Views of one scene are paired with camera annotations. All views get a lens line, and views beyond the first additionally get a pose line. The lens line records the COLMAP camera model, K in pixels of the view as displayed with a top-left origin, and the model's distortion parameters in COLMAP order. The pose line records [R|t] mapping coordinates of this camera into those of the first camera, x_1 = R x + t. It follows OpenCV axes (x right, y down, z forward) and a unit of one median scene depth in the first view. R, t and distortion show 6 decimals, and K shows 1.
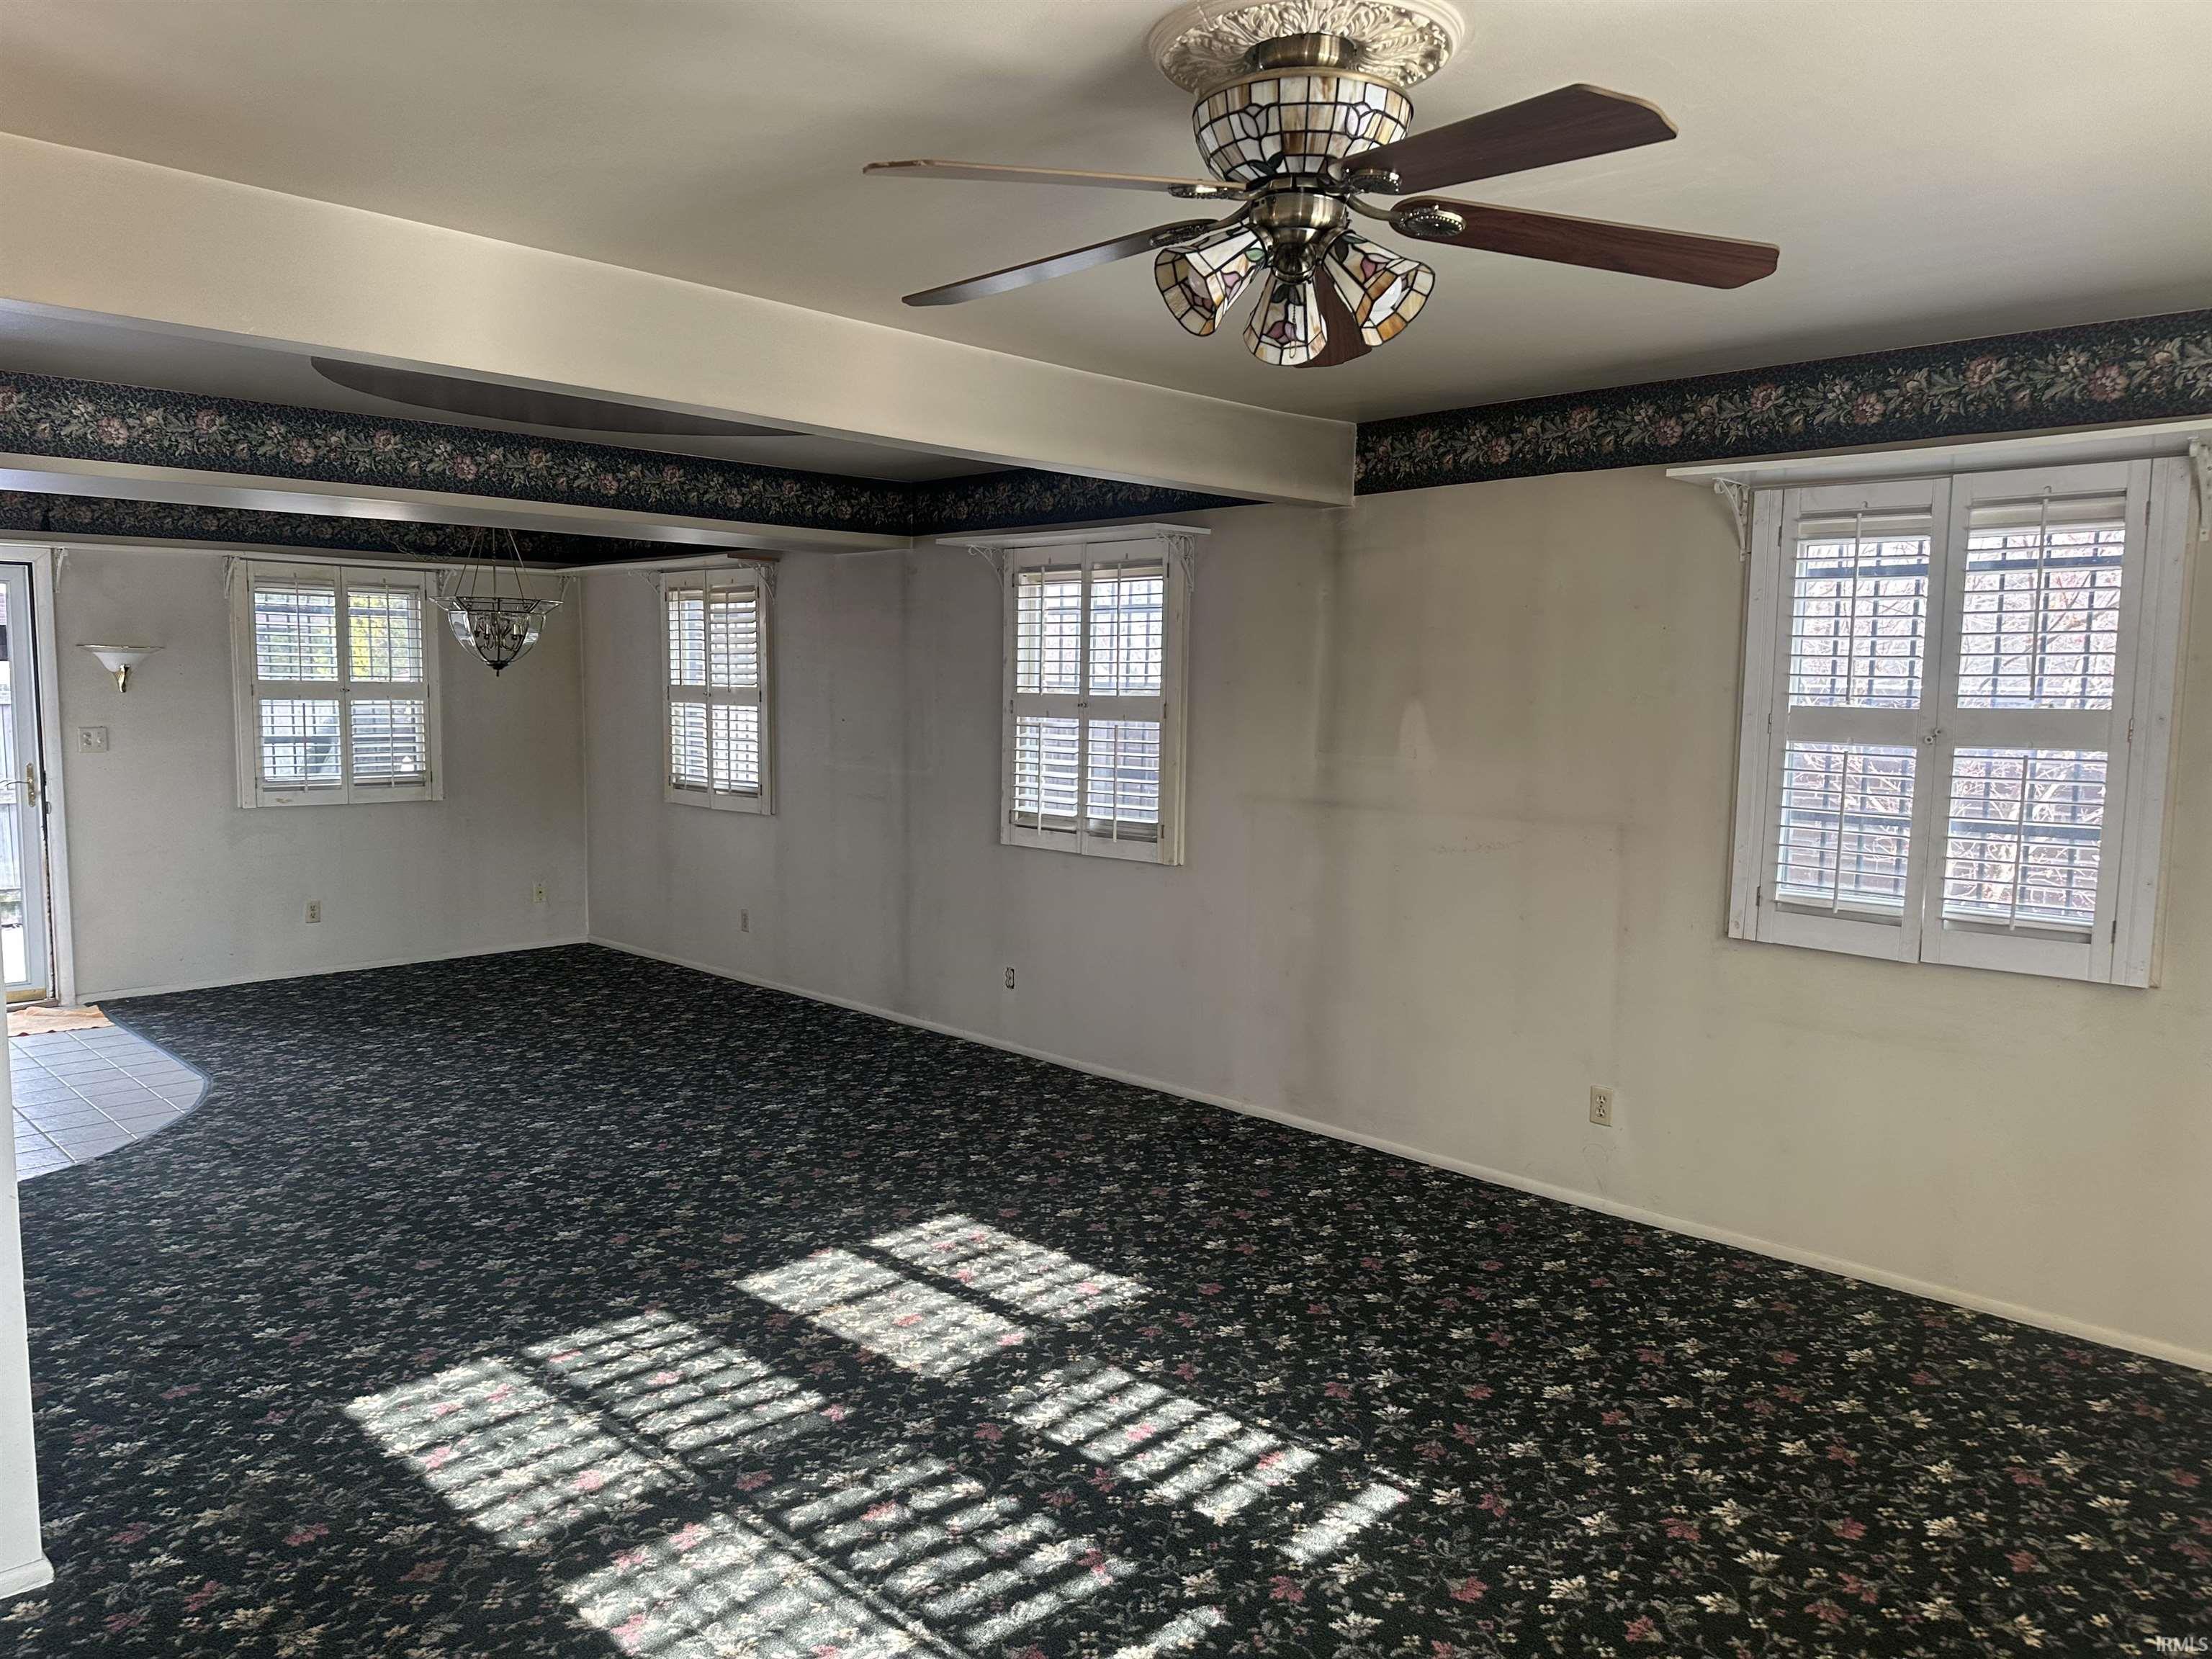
lens RADIAL K [[1606.3, 0, 1059.2], [0, 1606.3, 824.3], [0, 0, 1]] dist [0.099748, -0.311401]
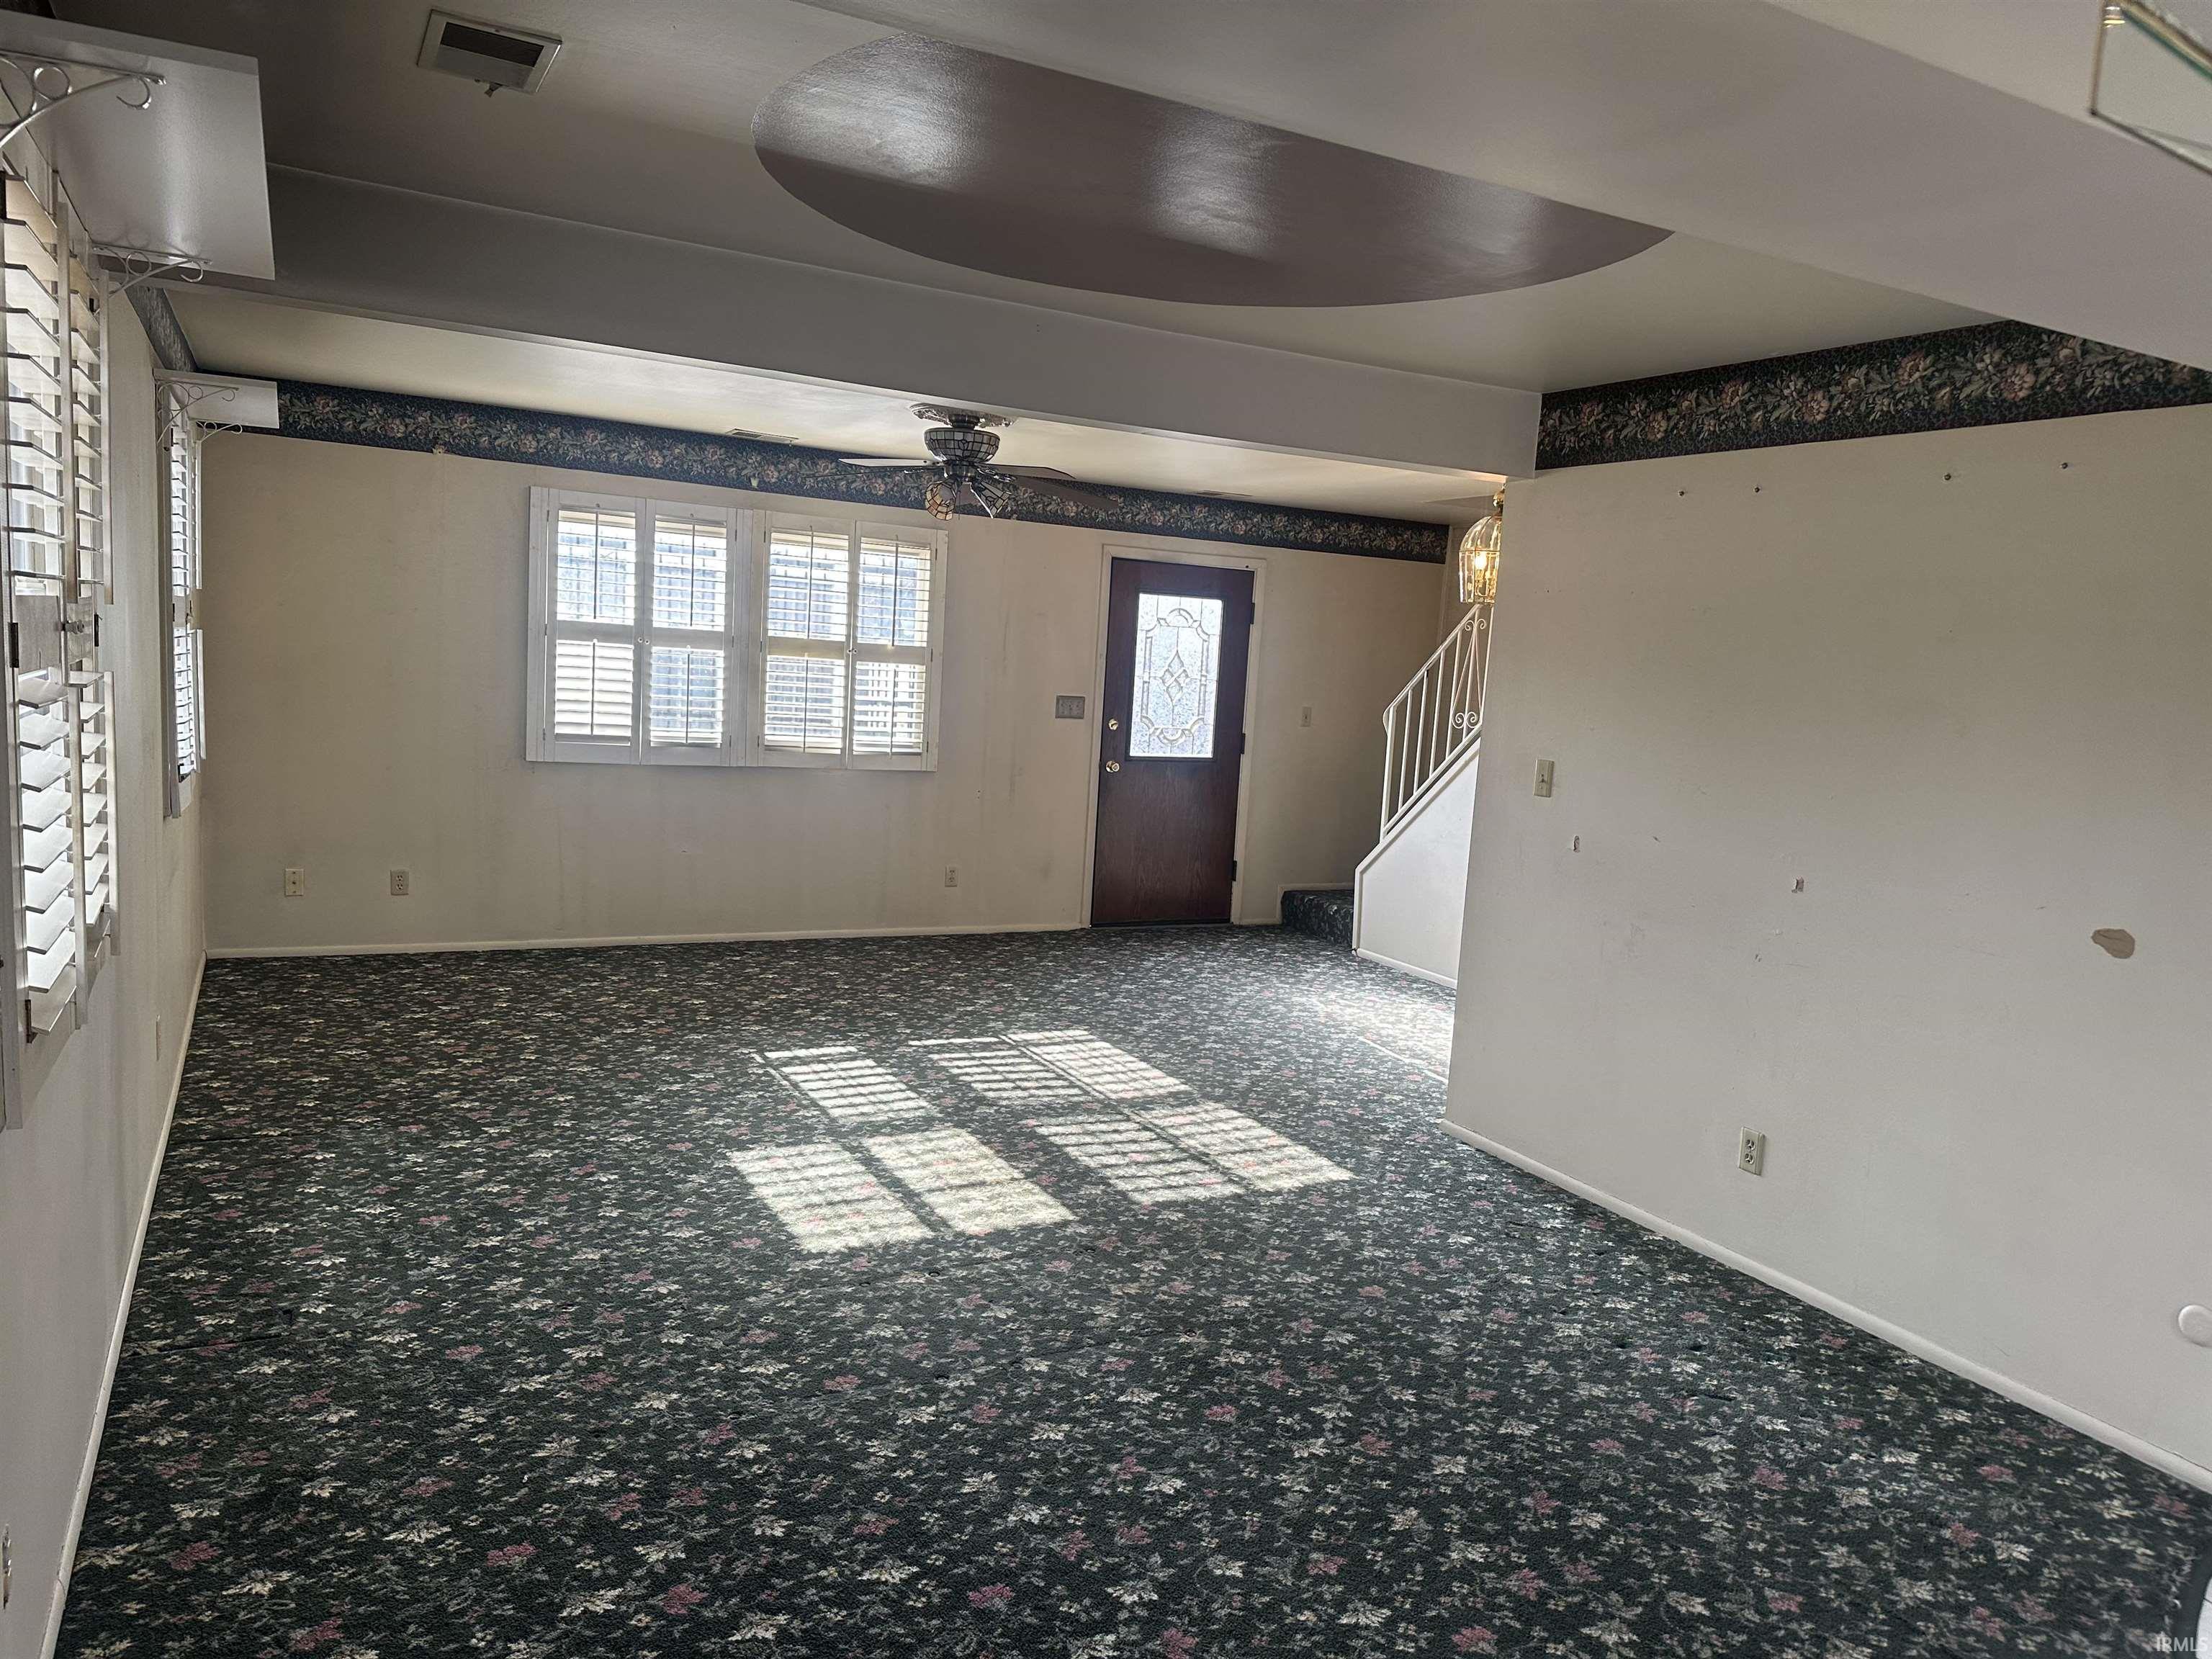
lens RADIAL K [[1606.3, 0, 1059.2], [0, 1606.3, 824.3], [0, 0, 1]] dist [0.099748, -0.311401]
pose [[-0.951015, -0.113052, 0.287732, -0.574356], [-0.056686, 0.978725, 0.197189, -0.222117], [-0.303903, 0.171219, -0.937191, 2.389615]]
